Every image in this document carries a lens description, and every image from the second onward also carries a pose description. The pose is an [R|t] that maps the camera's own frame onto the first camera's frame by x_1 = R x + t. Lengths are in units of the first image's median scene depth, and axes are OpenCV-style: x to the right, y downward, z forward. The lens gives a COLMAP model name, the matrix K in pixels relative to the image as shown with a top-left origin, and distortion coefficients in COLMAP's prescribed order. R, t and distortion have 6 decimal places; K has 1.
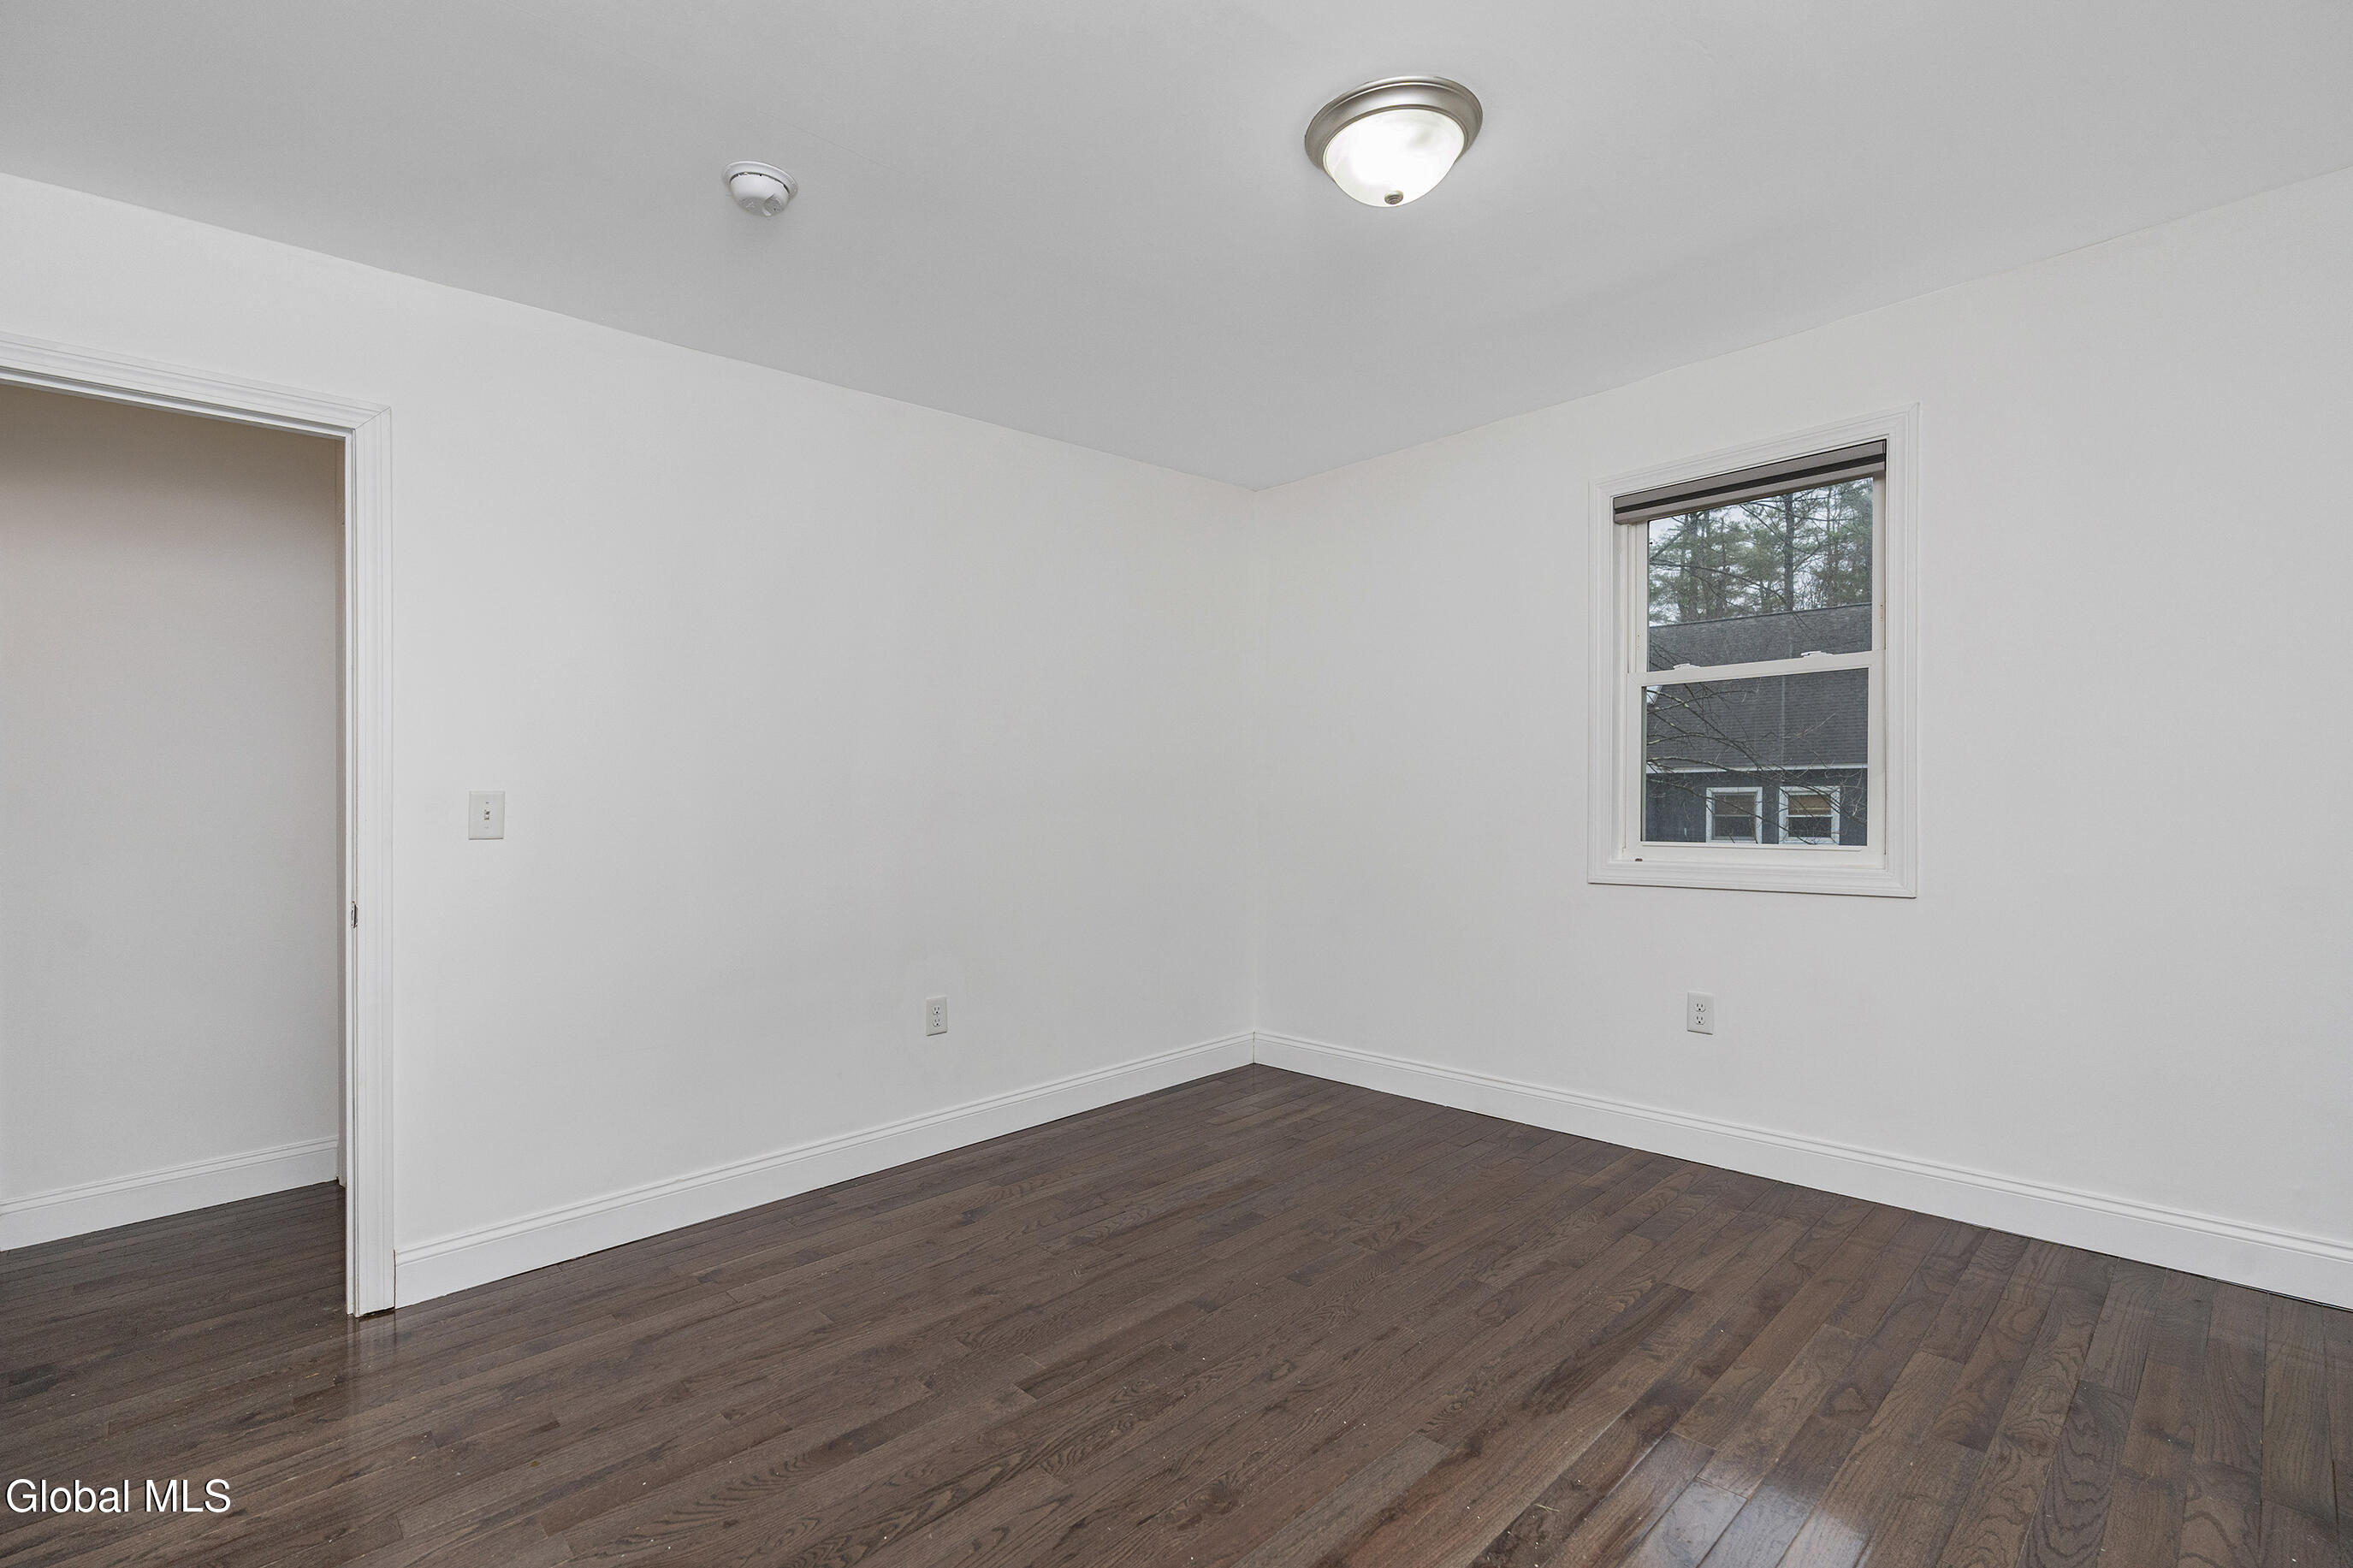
lens RADIAL K [[1061.0, 0, 1173.5], [0, 1061.0, 795.2], [0, 0, 1]] dist [-0.018633, 0.000216]
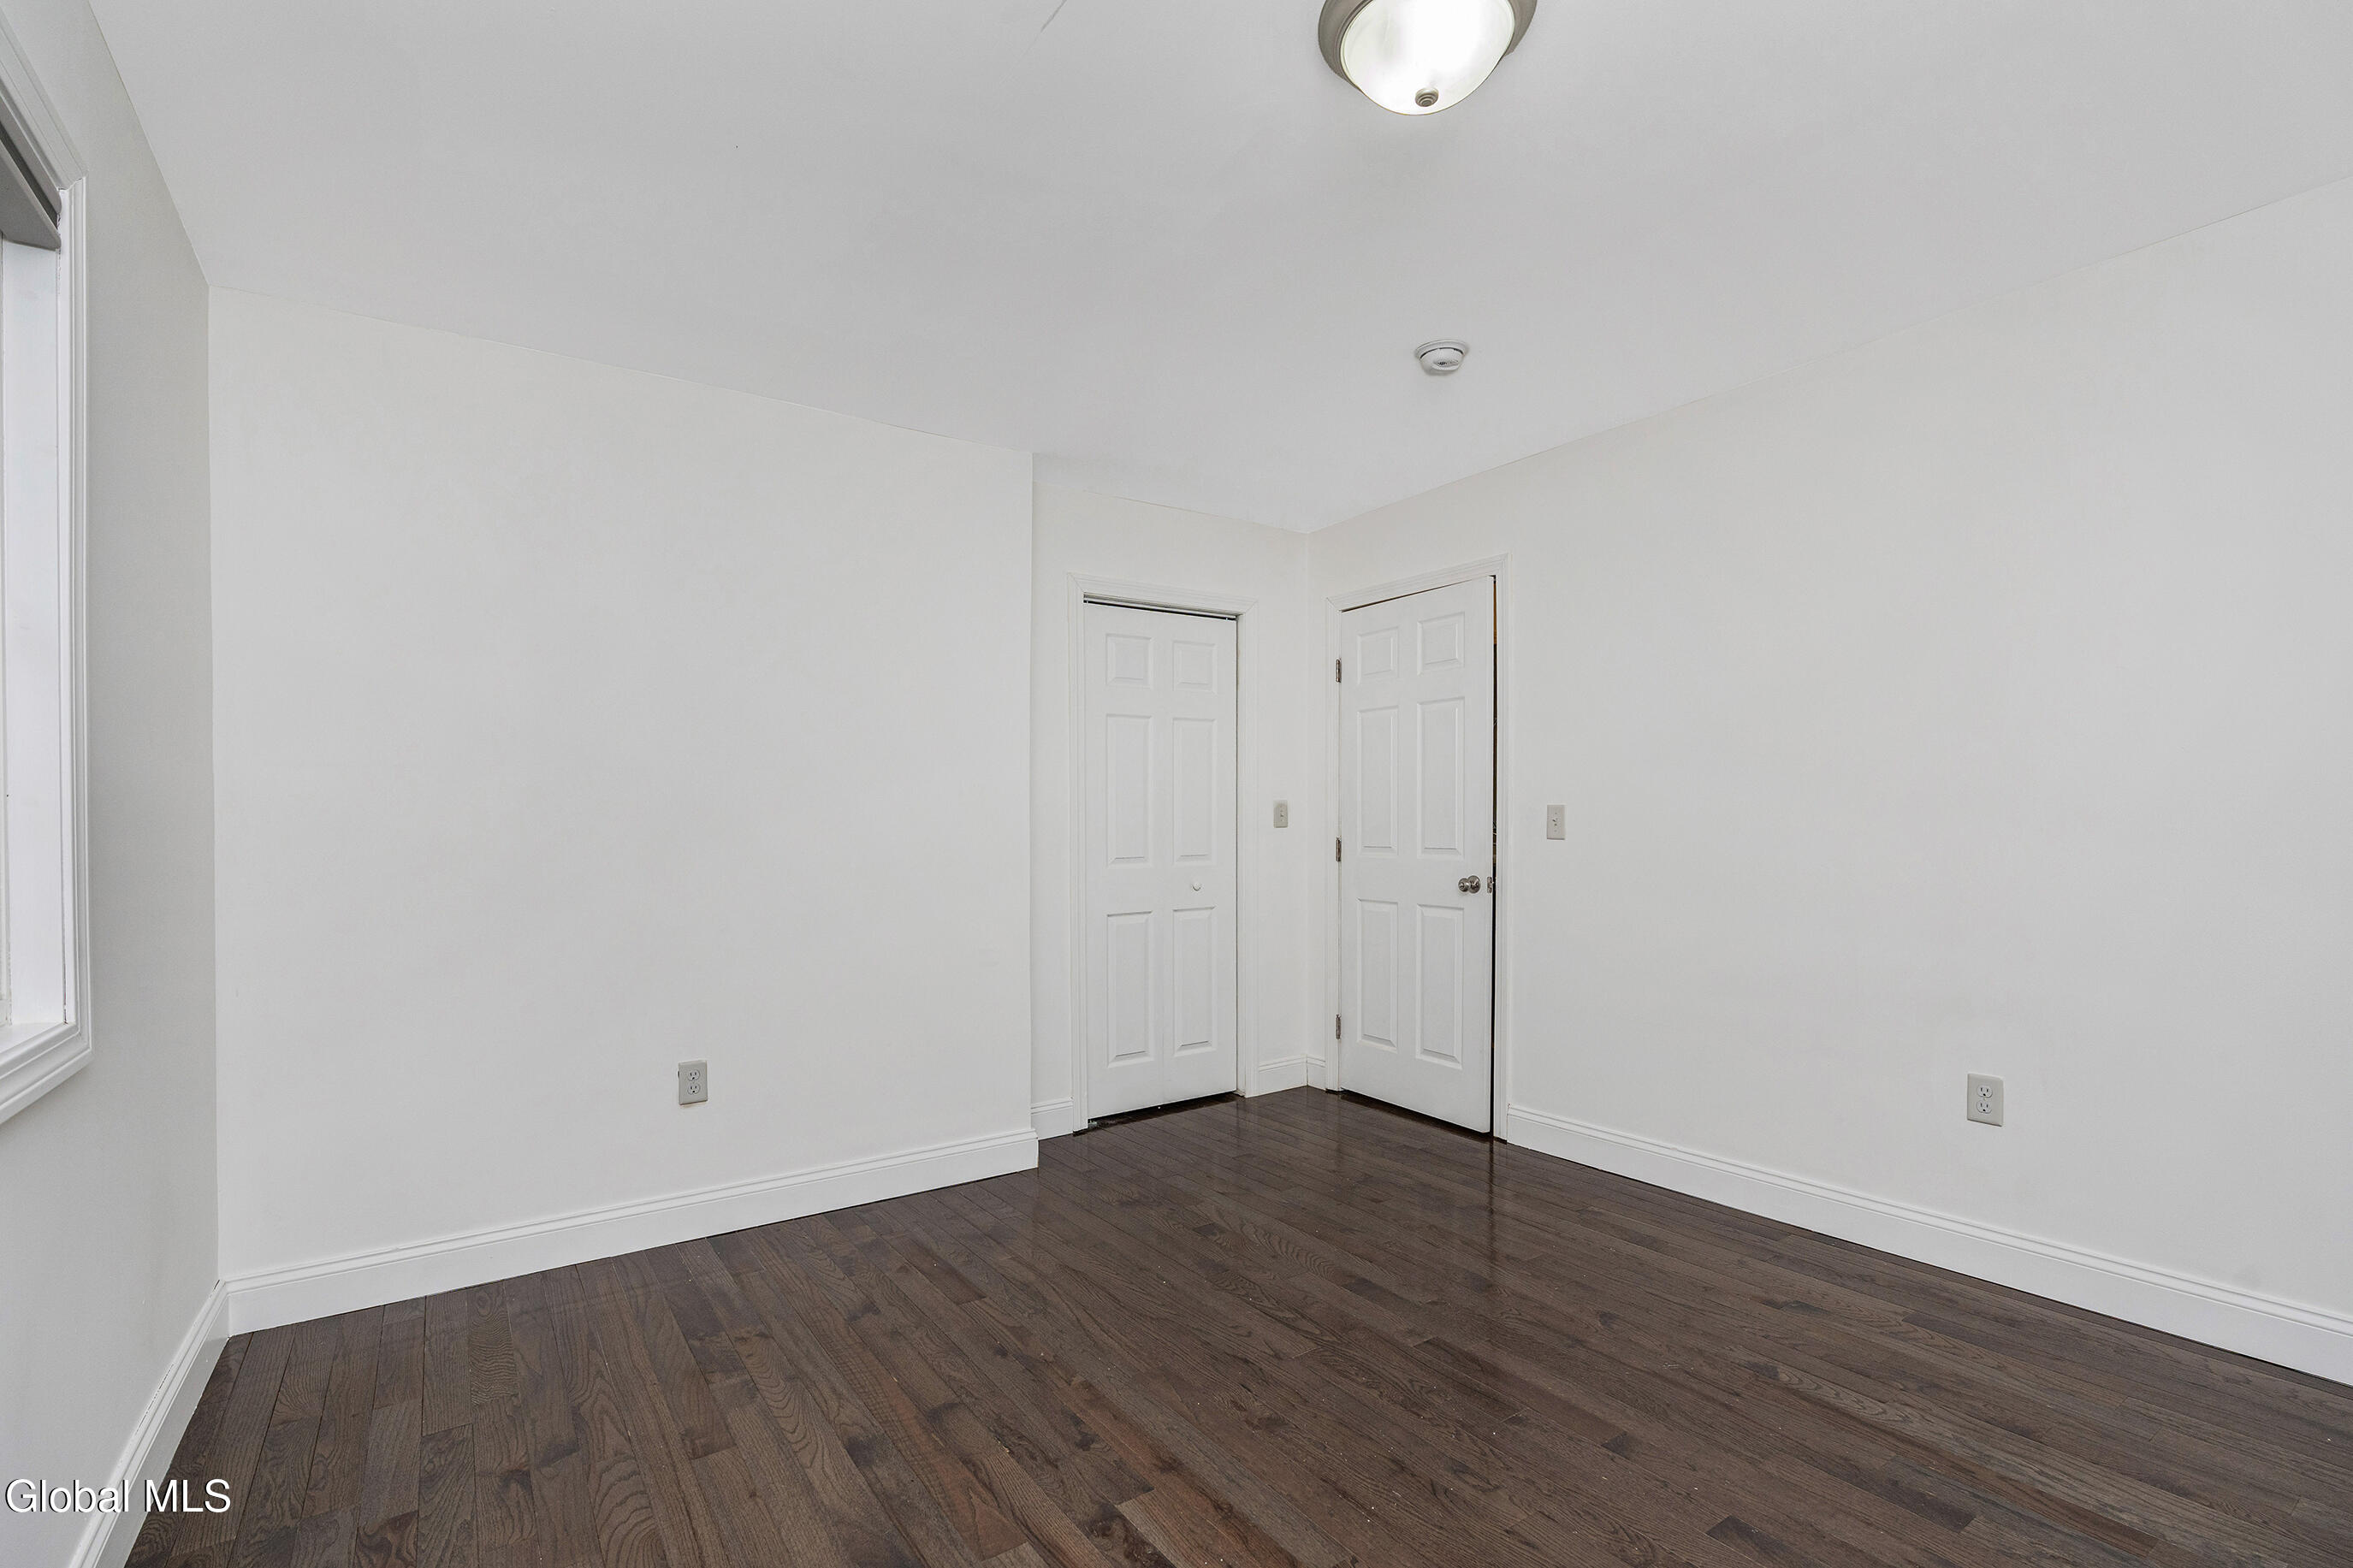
lens RADIAL K [[1061.0, 0, 1173.5], [0, 1061.0, 795.2], [0, 0, 1]] dist [-0.018633, 0.000216]
pose [[-0.149418, 0.005239, -0.988760, 0.863959], [0.009498, 0.999947, 0.003863, -0.026122], [0.988728, -0.008814, -0.149460, 0.766089]]
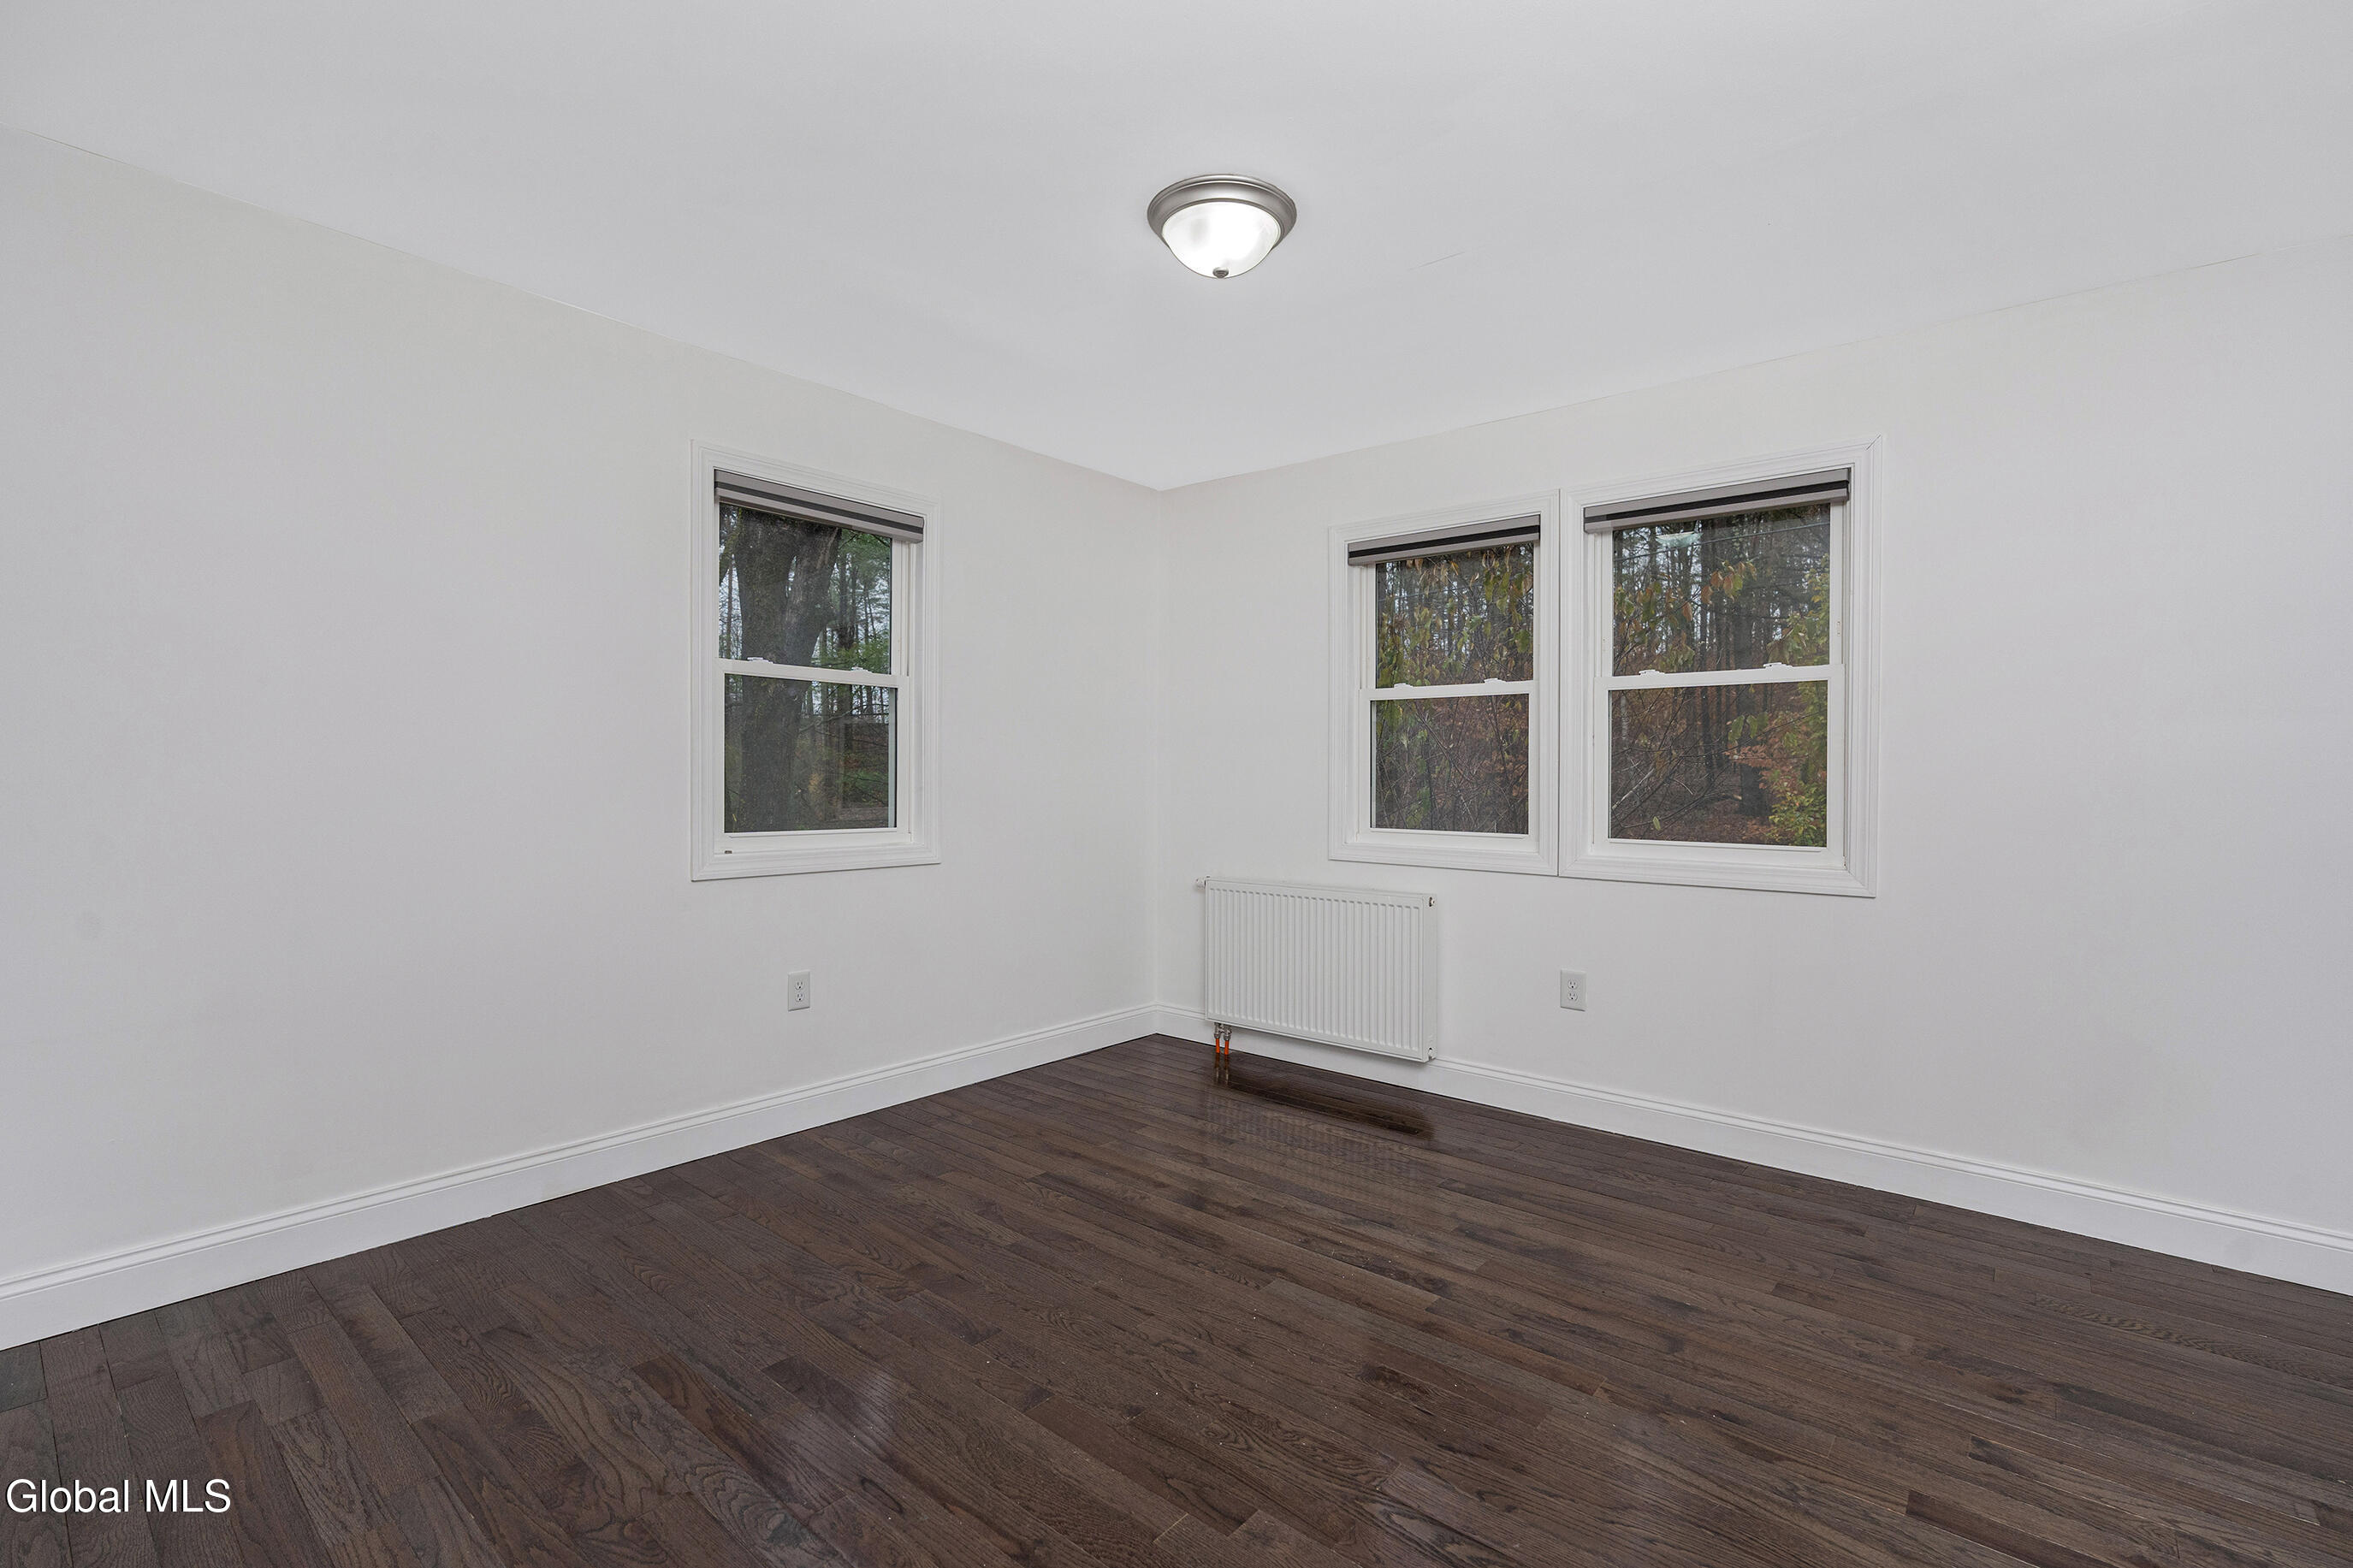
lens RADIAL K [[1061.0, 0, 1173.5], [0, 1061.0, 795.2], [0, 0, 1]] dist [-0.018633, 0.000216]
pose [[-0.115495, 0.004310, 0.993299, -0.778557], [0.000770, 0.999991, -0.004250, 0.018912], [-0.993308, 0.000274, -0.115497, 0.965730]]
